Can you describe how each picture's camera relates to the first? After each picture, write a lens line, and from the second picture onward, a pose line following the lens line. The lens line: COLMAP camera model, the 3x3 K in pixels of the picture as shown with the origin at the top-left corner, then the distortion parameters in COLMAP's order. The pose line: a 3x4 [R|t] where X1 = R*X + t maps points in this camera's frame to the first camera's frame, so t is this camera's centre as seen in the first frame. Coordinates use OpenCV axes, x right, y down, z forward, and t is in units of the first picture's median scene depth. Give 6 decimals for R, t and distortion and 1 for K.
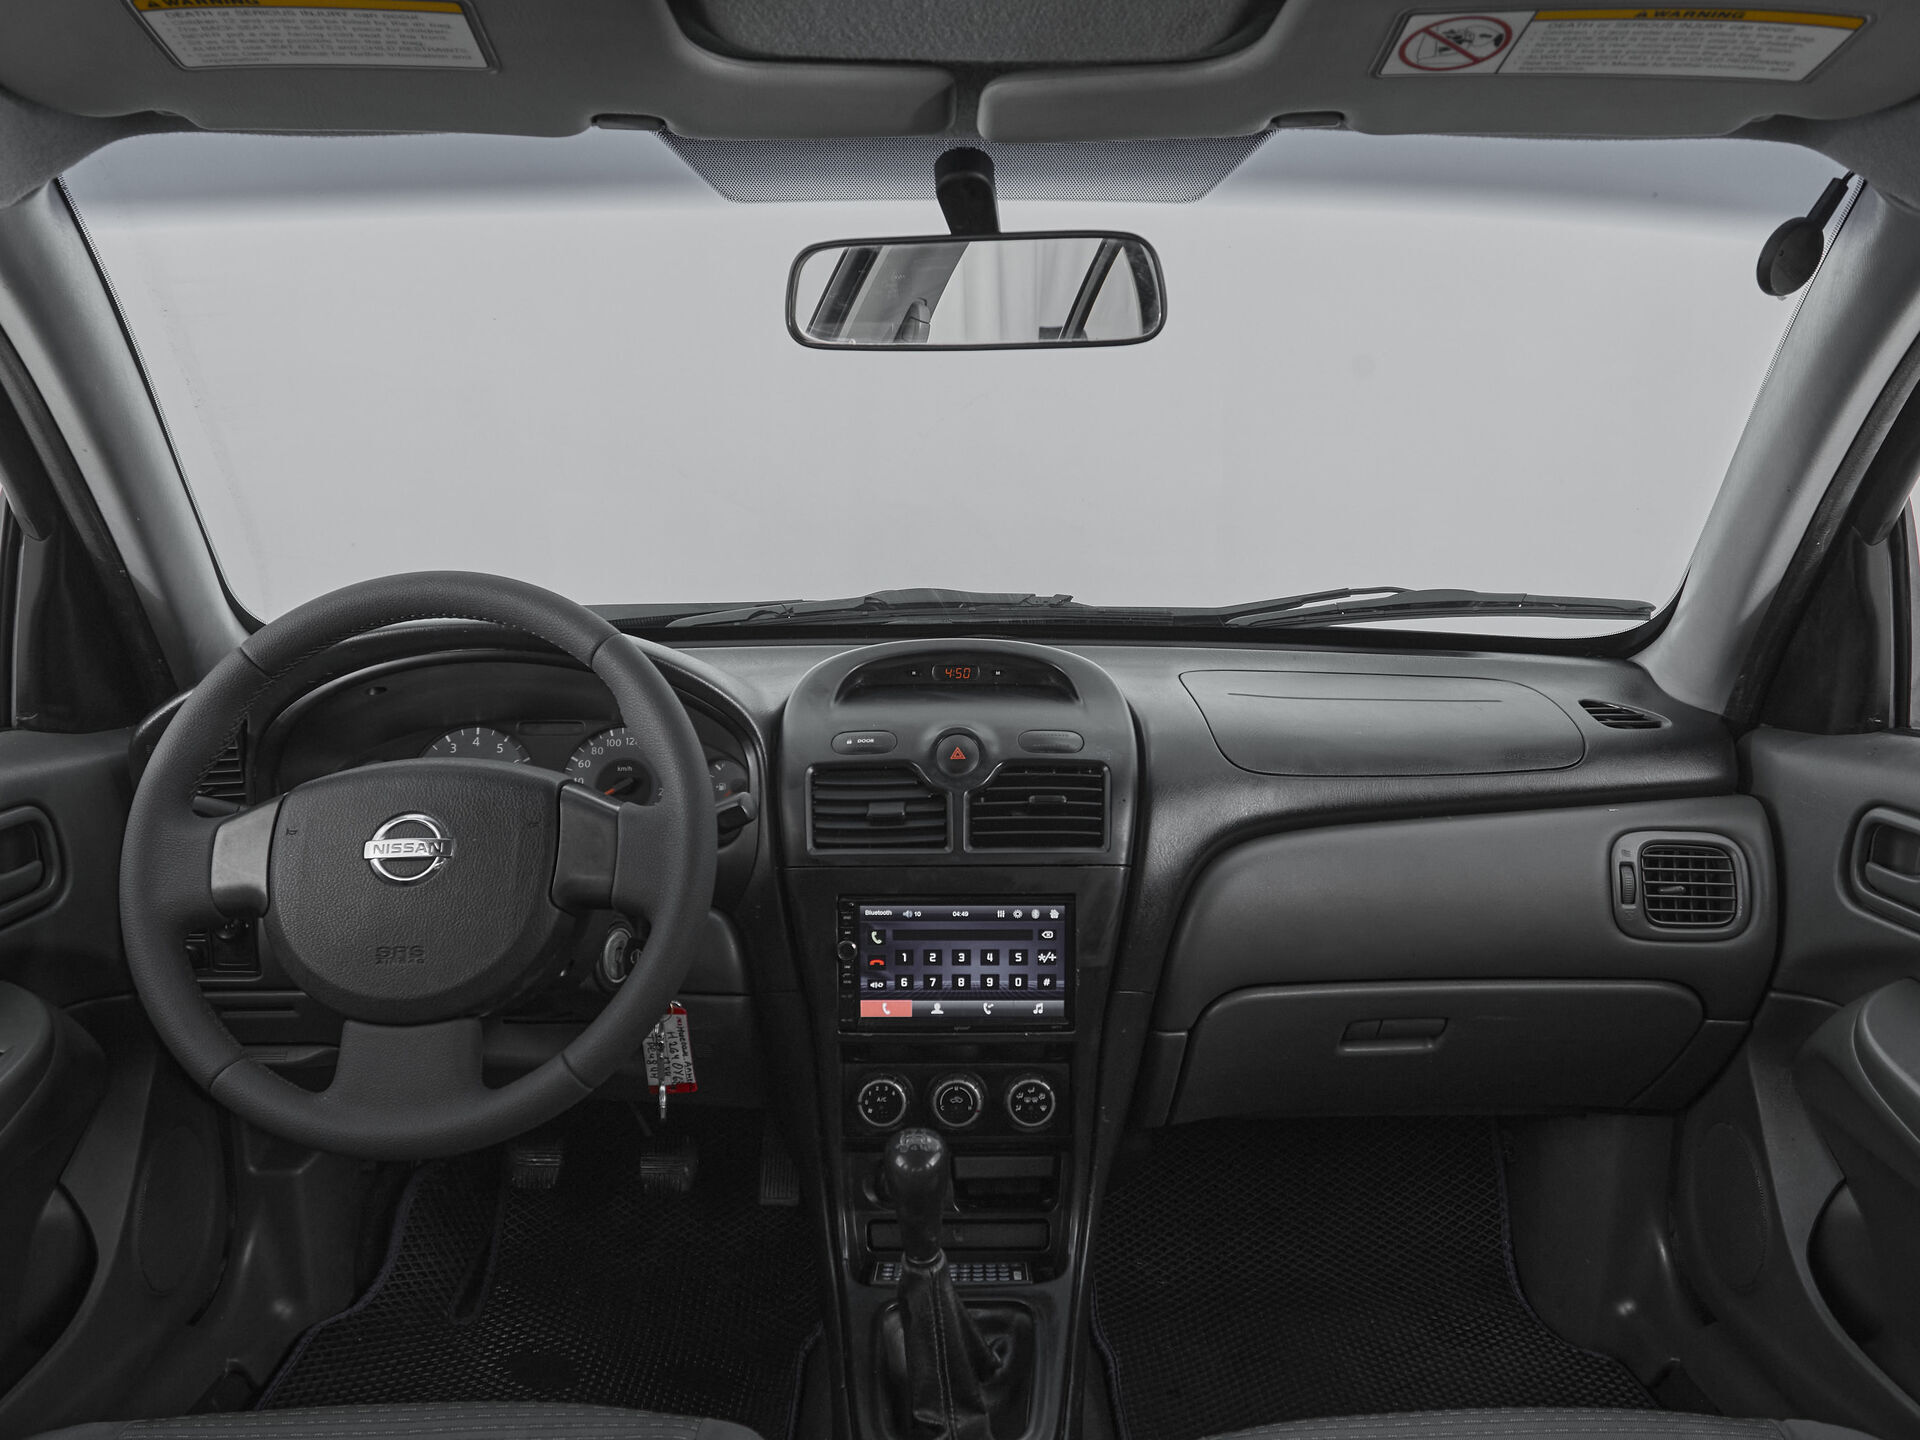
lens RADIAL K [[1462.4, 0, 942.7], [0, 1462.4, 770.3], [0, 0, 1]] dist [-0.005459, 0.006768]
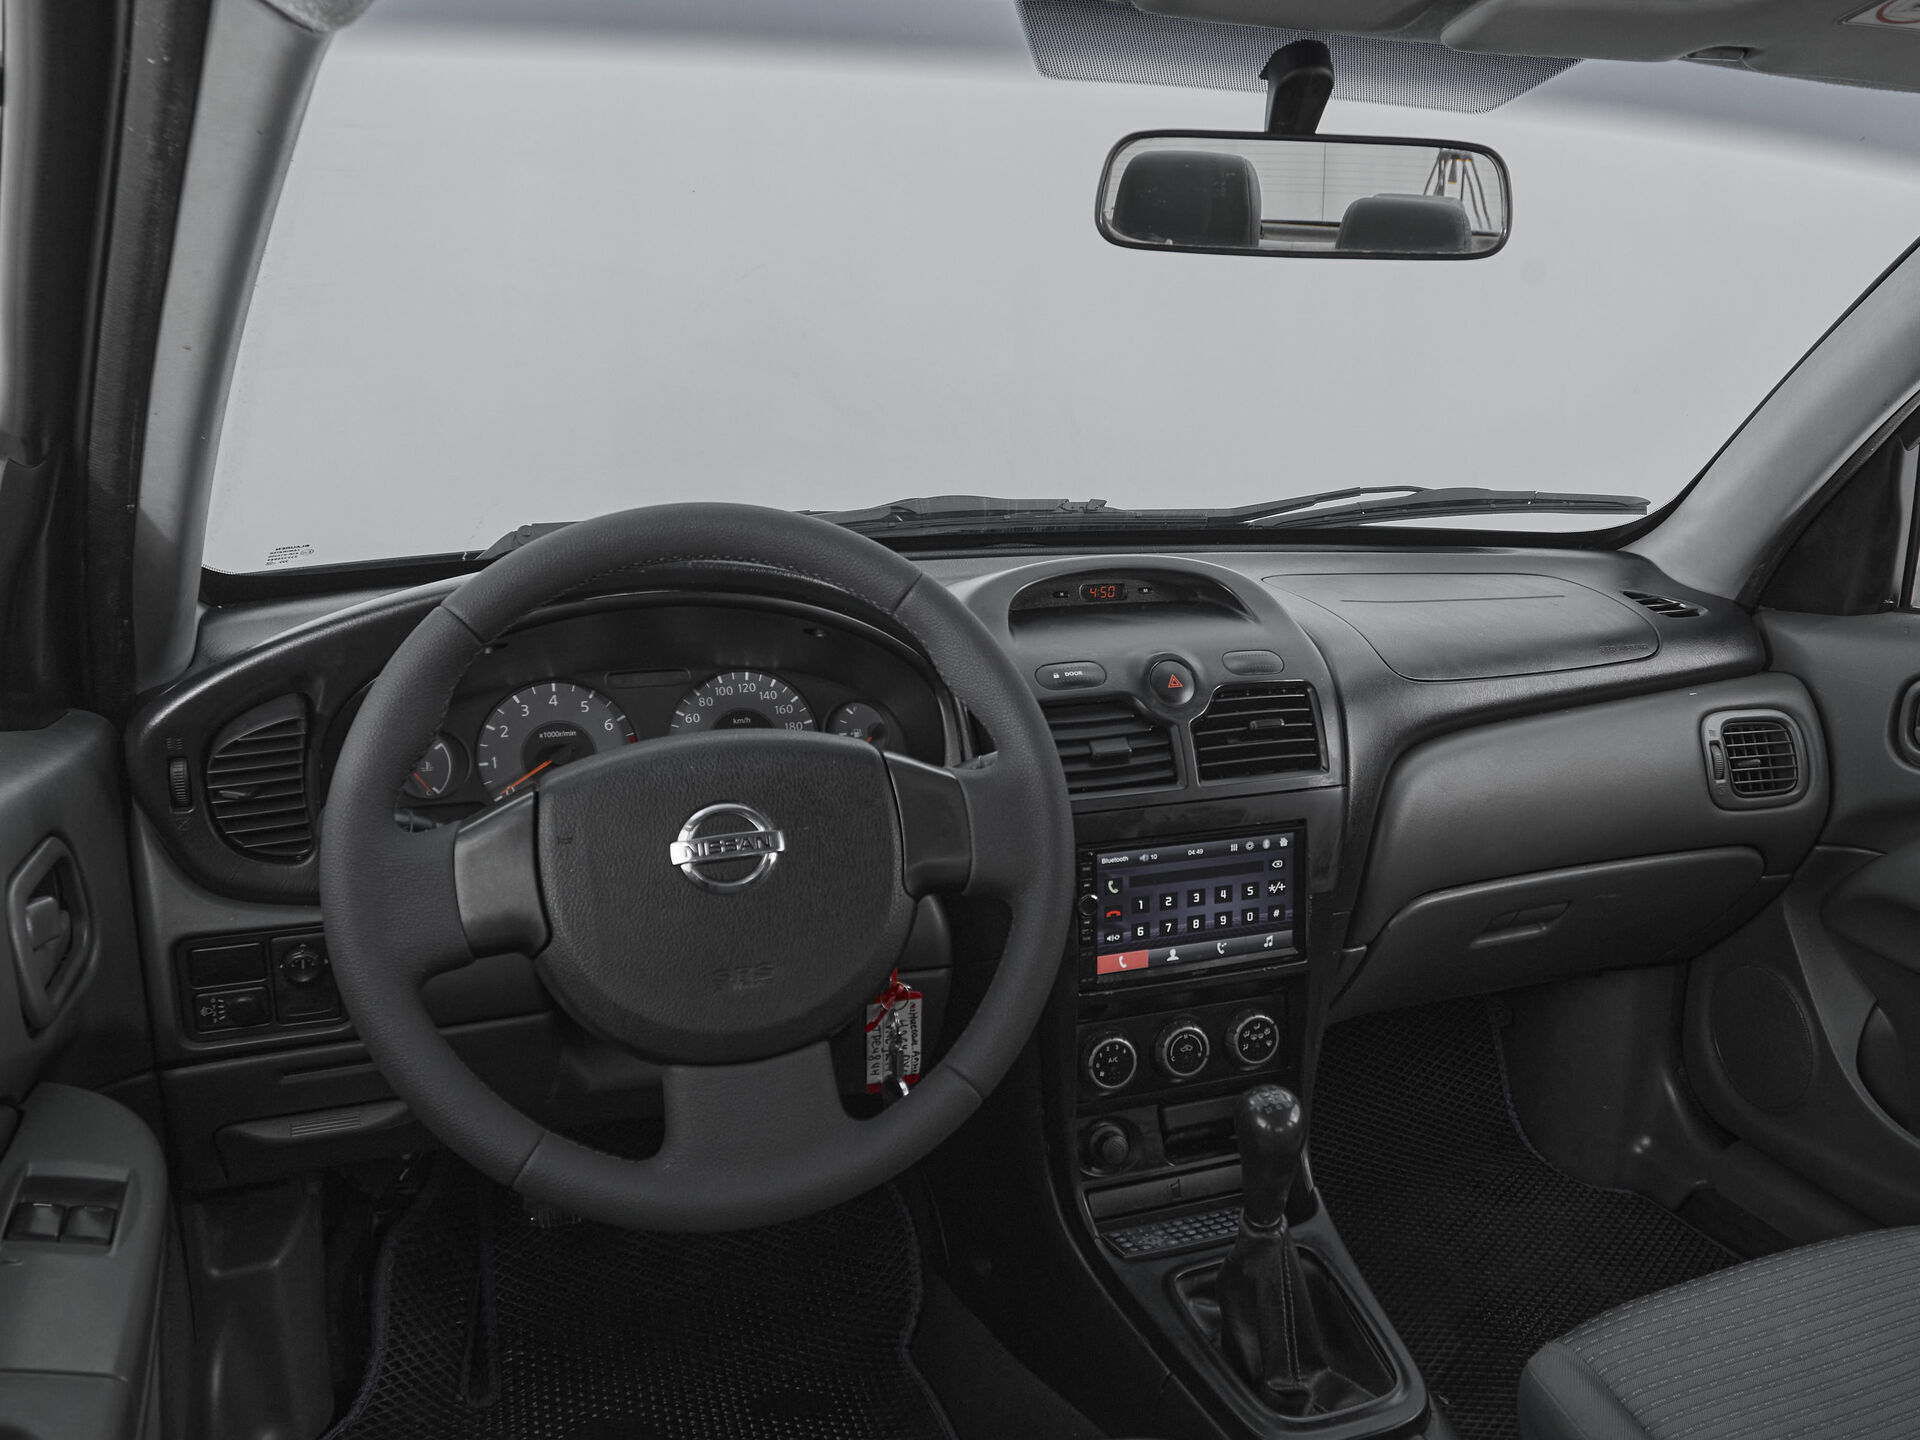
lens RADIAL K [[1539.2, 0, 1077.0], [0, 1539.2, 695.4], [0, 0, 1]] dist [0.000614, -0.006581]
pose [[0.930591, -0.066264, 0.360013, -0.405157], [0.057001, 0.997714, 0.036300, -0.042145], [-0.361595, -0.013260, 0.932241, 0.105823]]
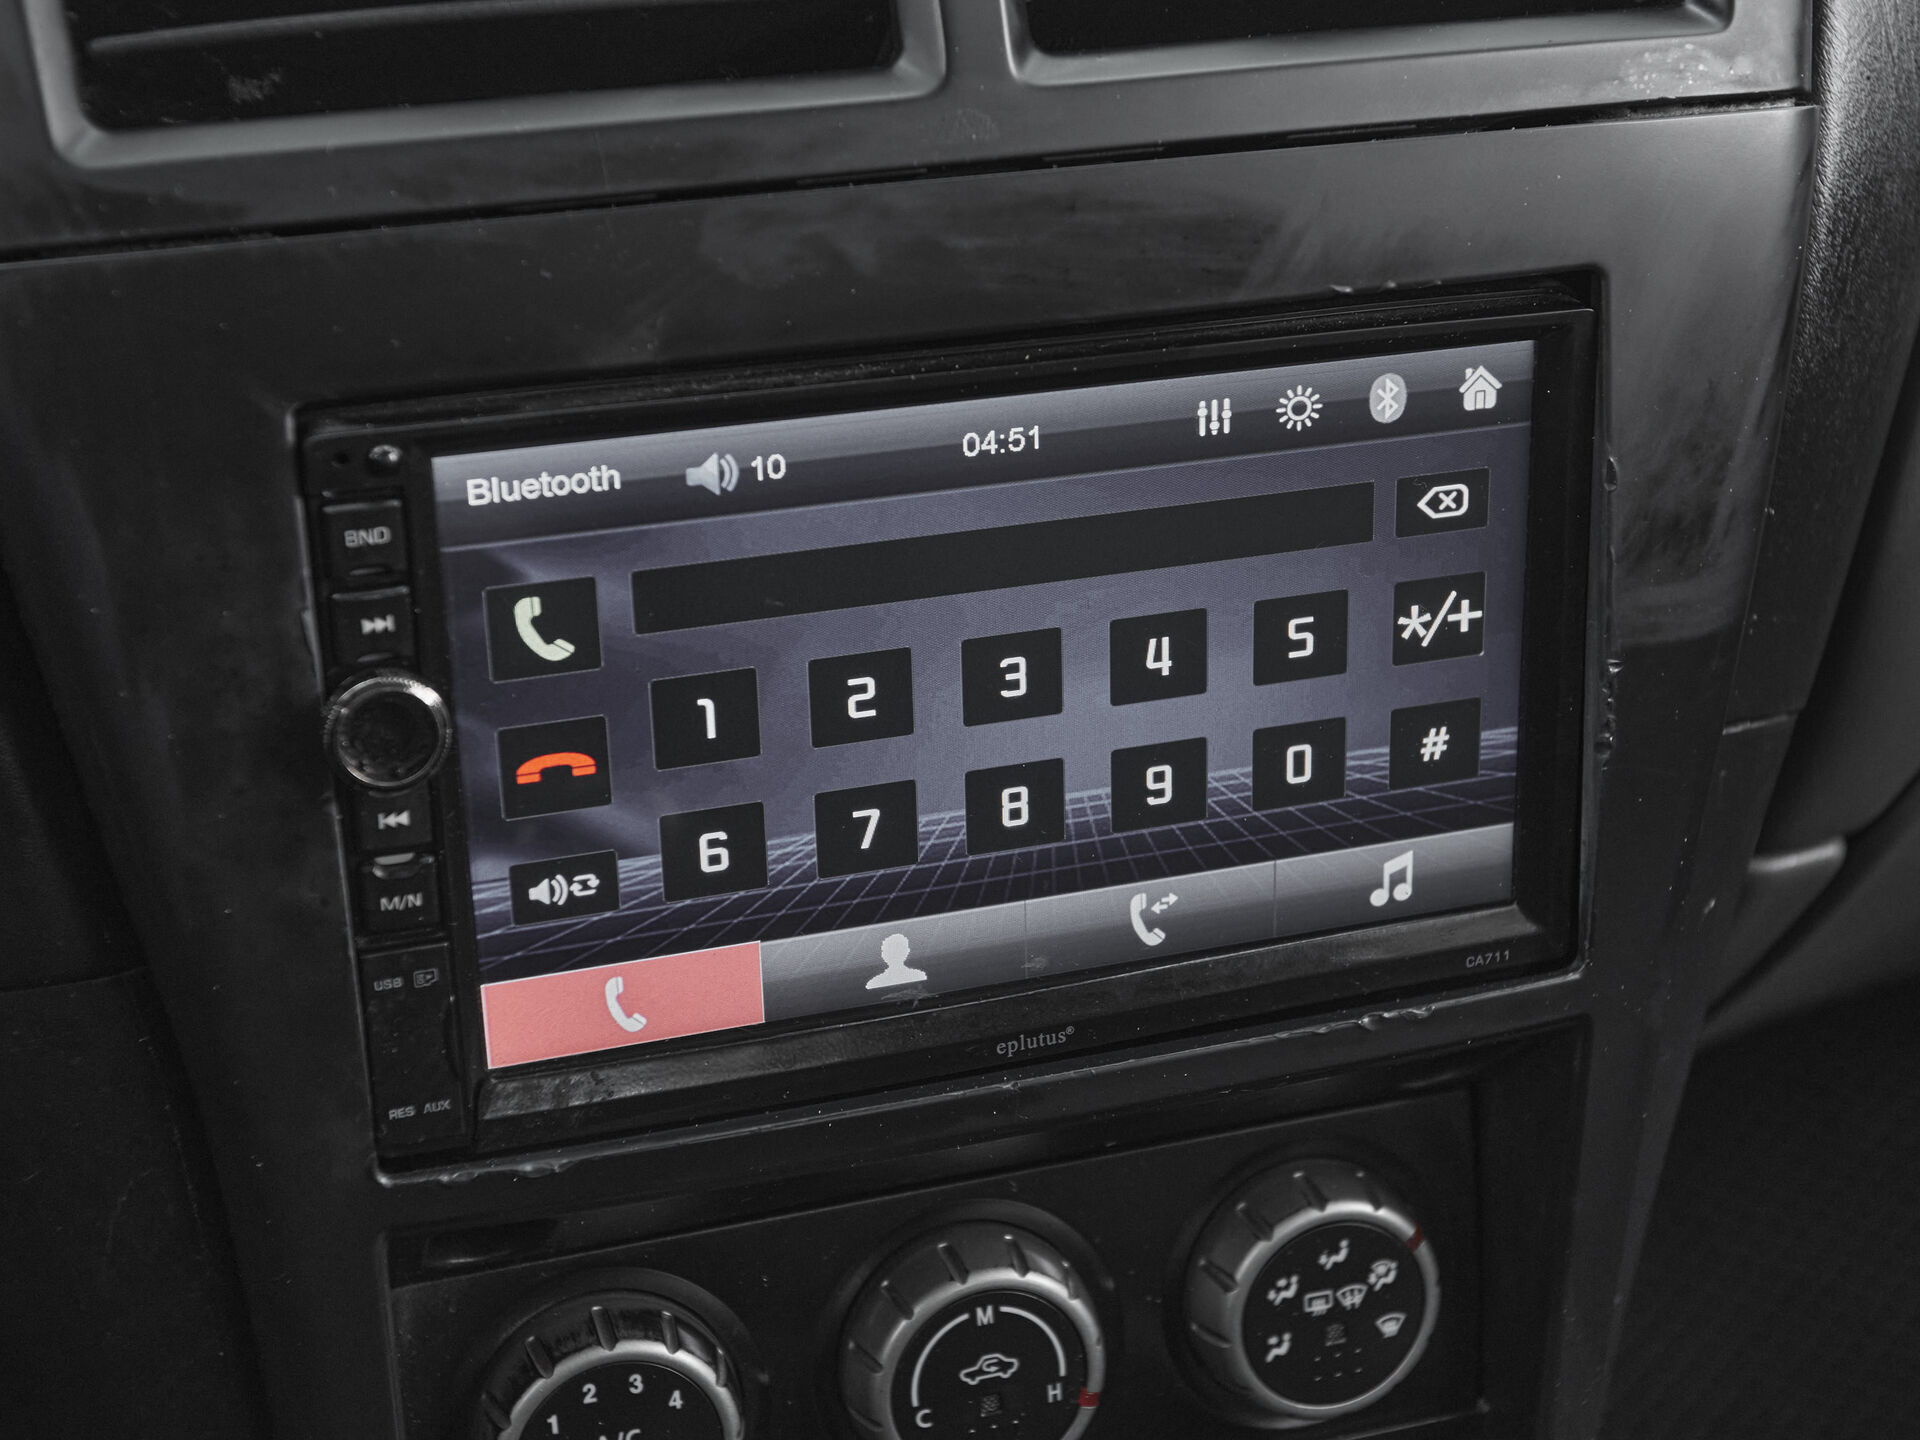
lens RADIAL K [[2952.8, 0, 967.2], [0, 2952.8, 718.6], [0, 0, 1]] dist [0.006686, 0.000000]
pose [[0.950169, -0.131923, 0.282445, -0.096863], [0.066281, 0.970820, 0.230469, 0.047634], [-0.304607, -0.200263, 0.931187, 0.655912]]
